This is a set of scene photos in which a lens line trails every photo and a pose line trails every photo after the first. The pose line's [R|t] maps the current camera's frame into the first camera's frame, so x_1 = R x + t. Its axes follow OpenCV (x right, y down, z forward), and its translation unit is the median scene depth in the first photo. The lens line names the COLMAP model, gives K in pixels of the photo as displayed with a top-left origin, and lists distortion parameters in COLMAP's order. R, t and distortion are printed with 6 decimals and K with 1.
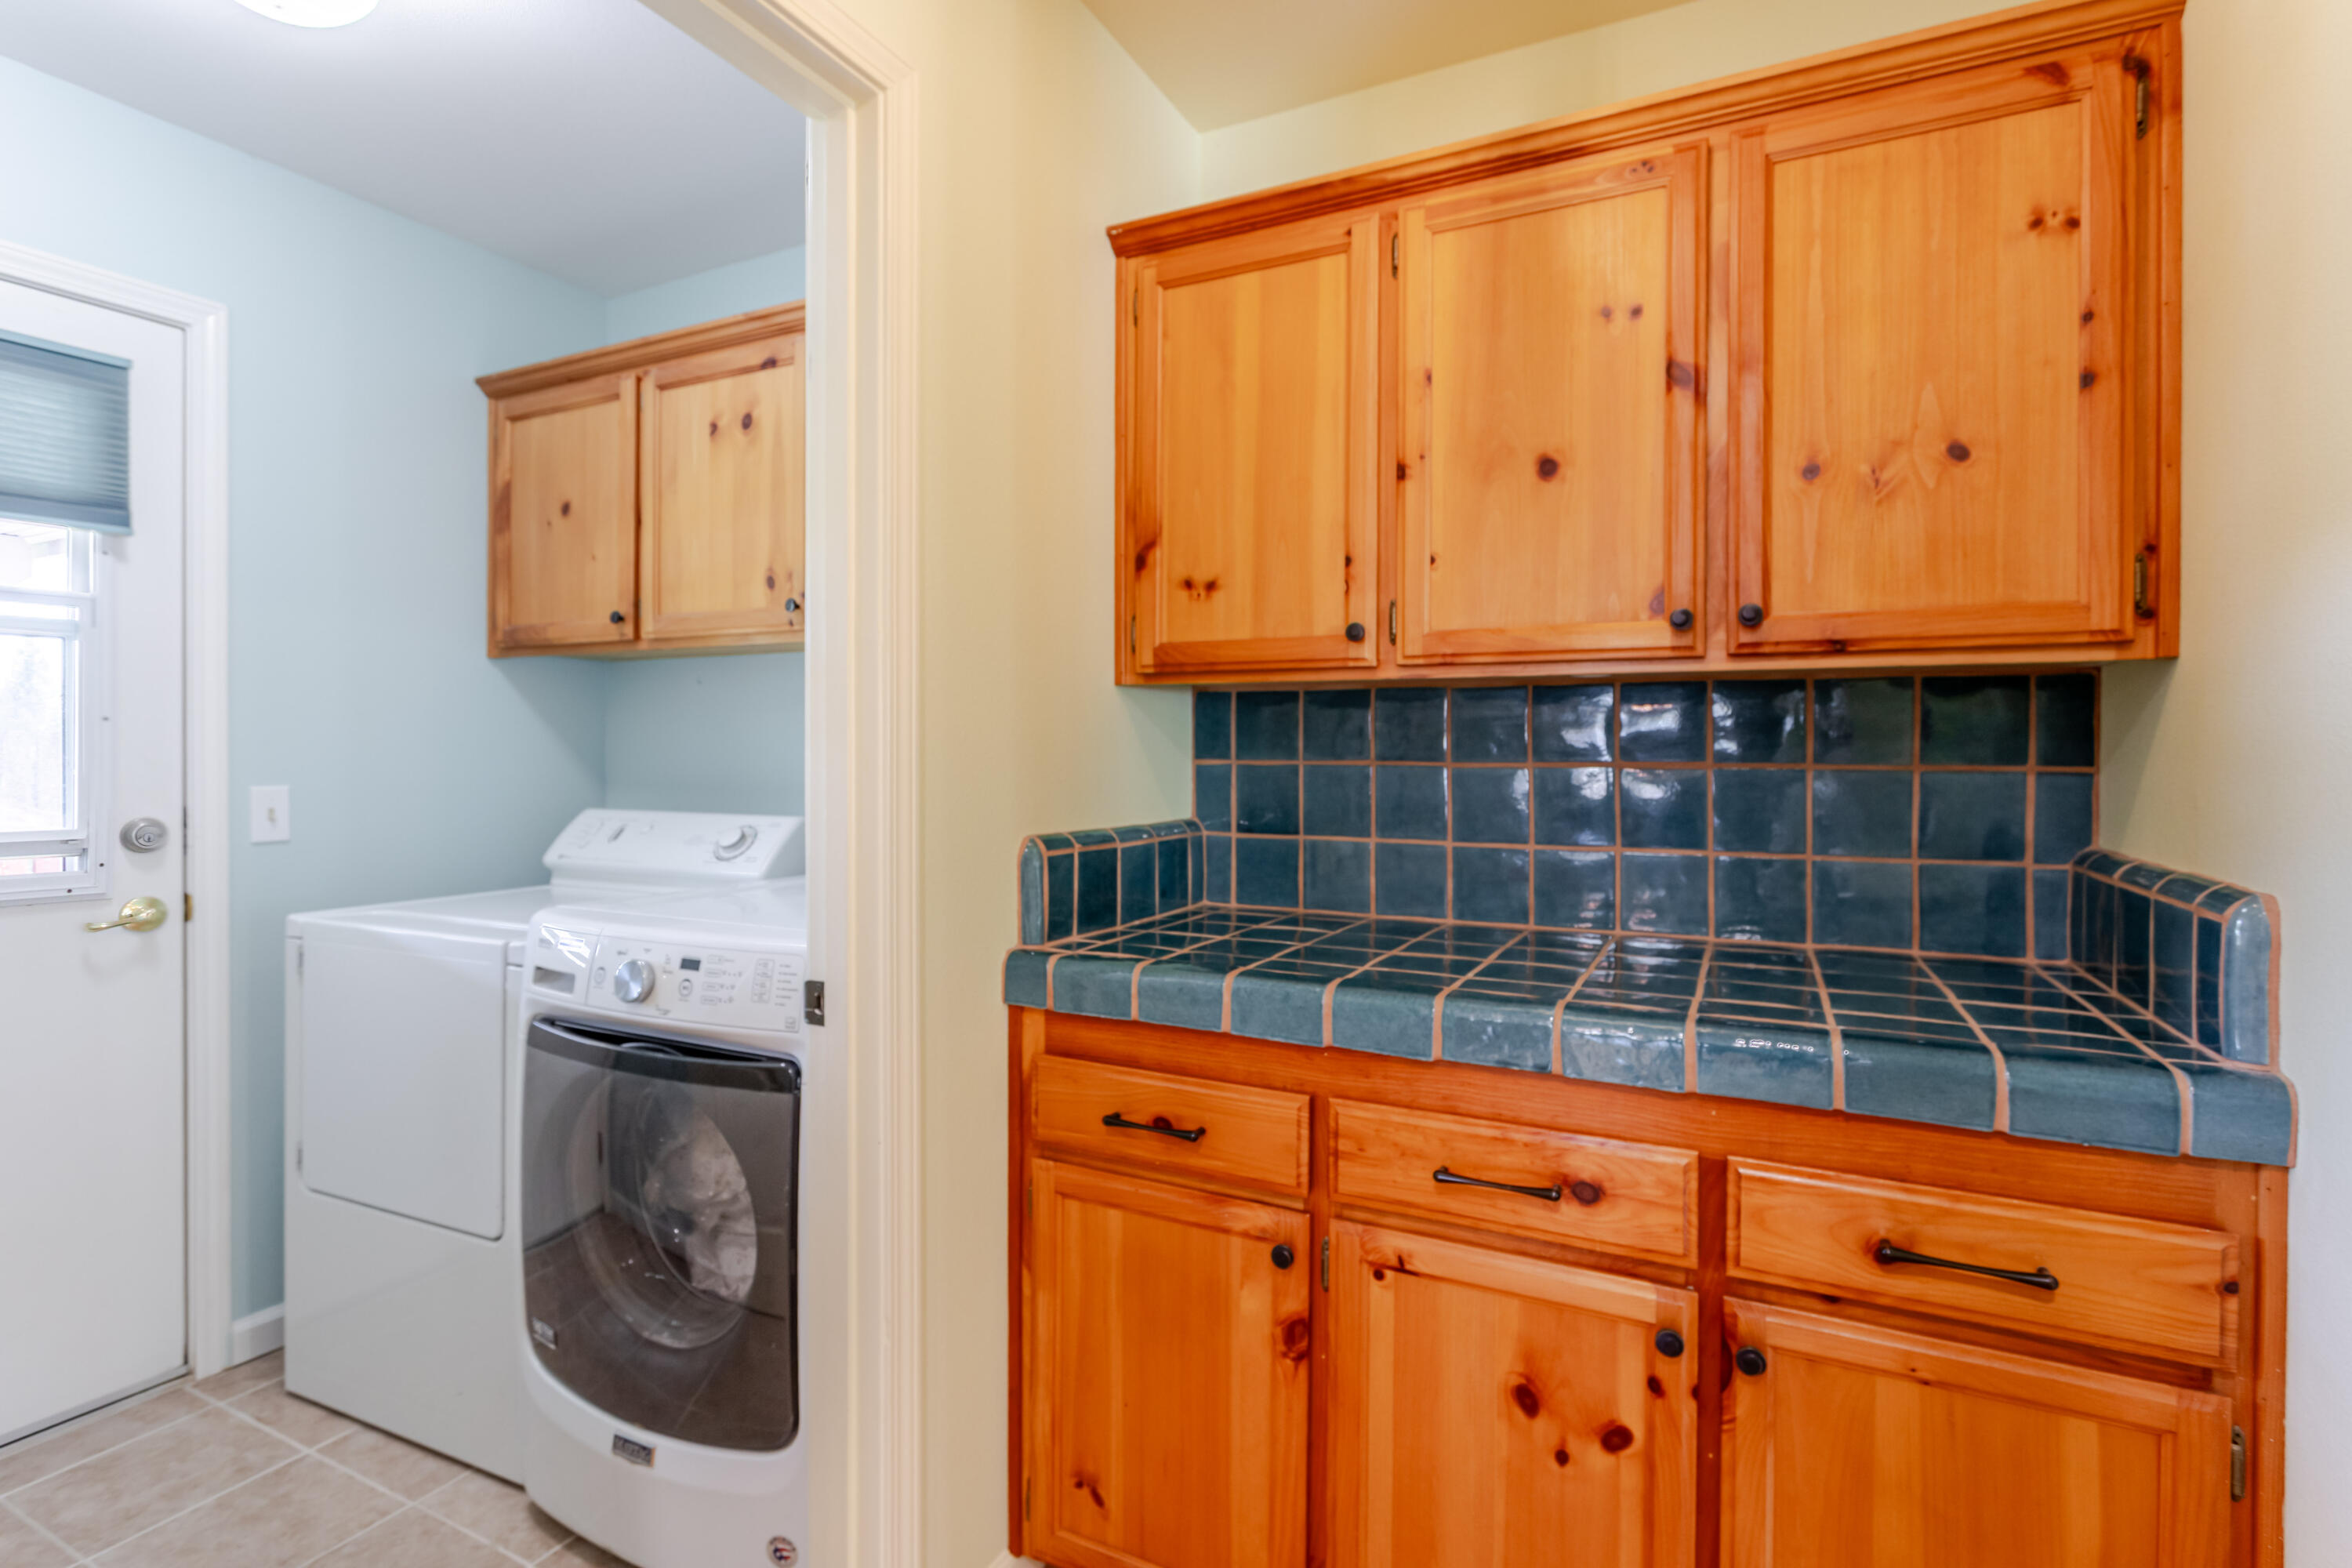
lens RADIAL K [[1135.1, 0, 1173.1], [0, 1135.1, 759.8], [0, 0, 1]] dist [0.001731, -0.001661]
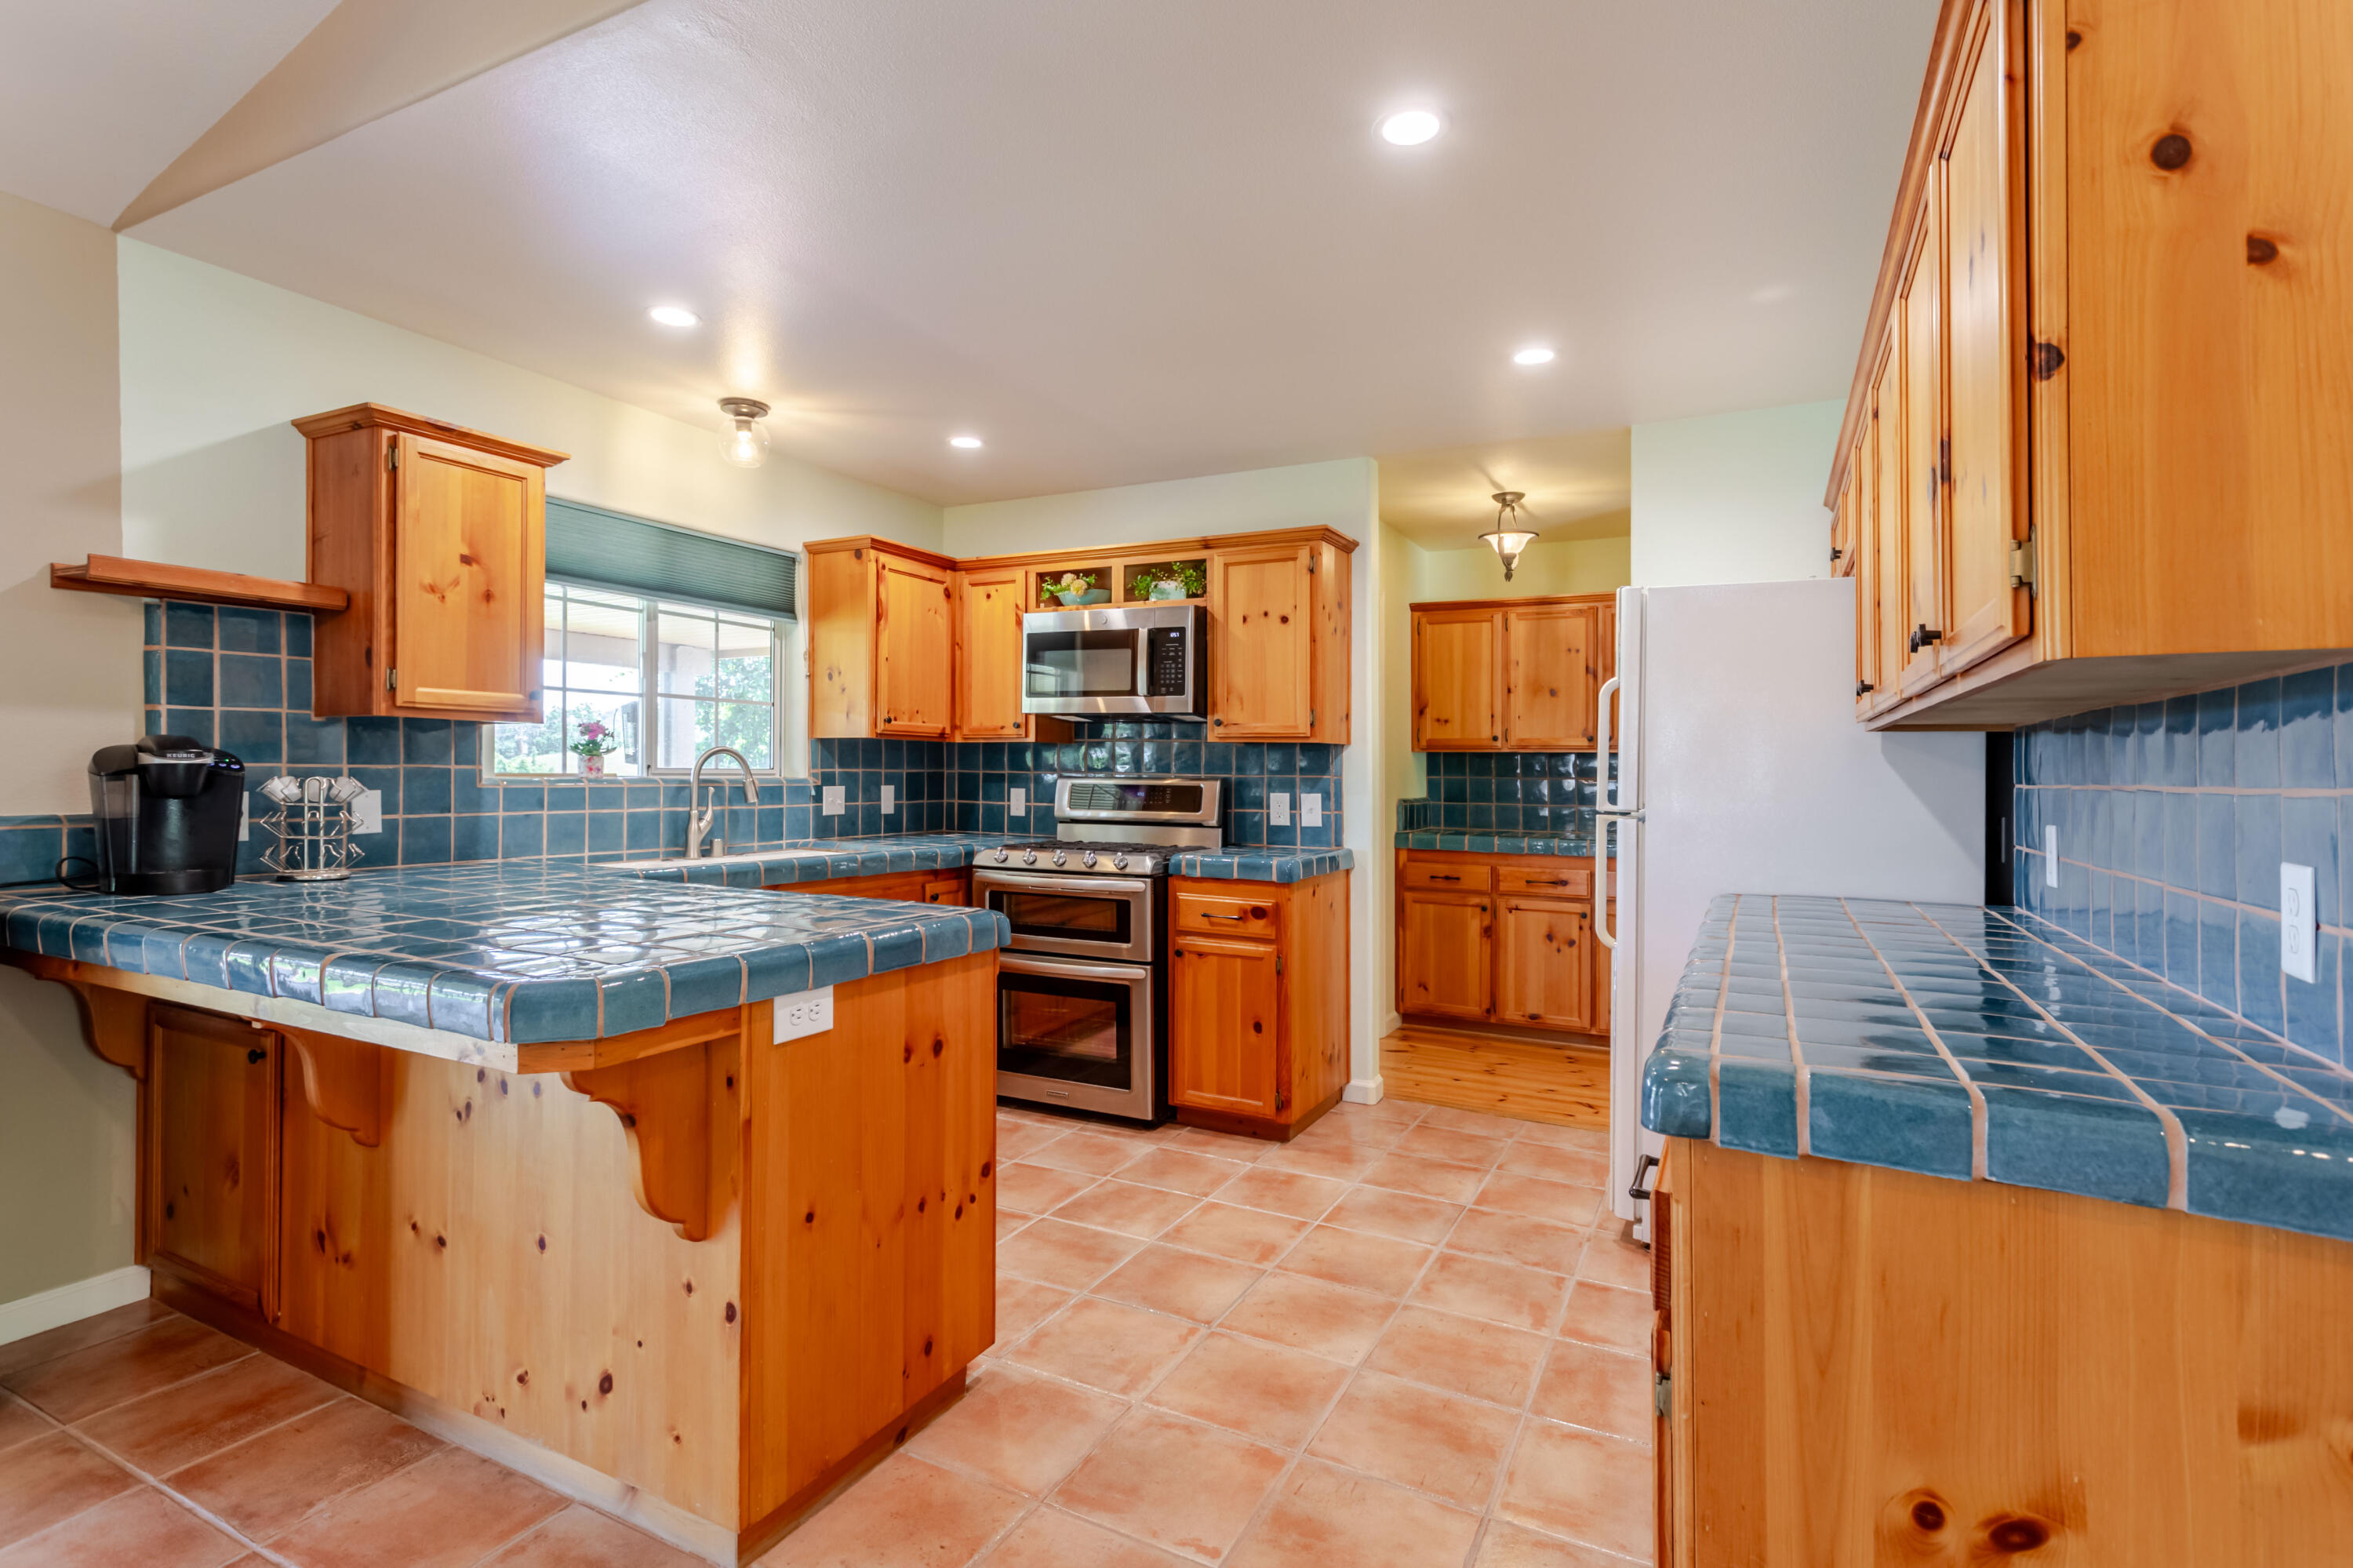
lens RADIAL K [[1135.6, 0, 1174.2], [0, 1135.6, 749.8], [0, 0, 1]] dist [0.001731, -0.001661]
pose [[0.999995, 0.002444, 0.002050, -0.749858], [-0.002395, 0.999723, -0.023416, 0.001493], [-0.002107, 0.023411, 0.999724, -2.212889]]
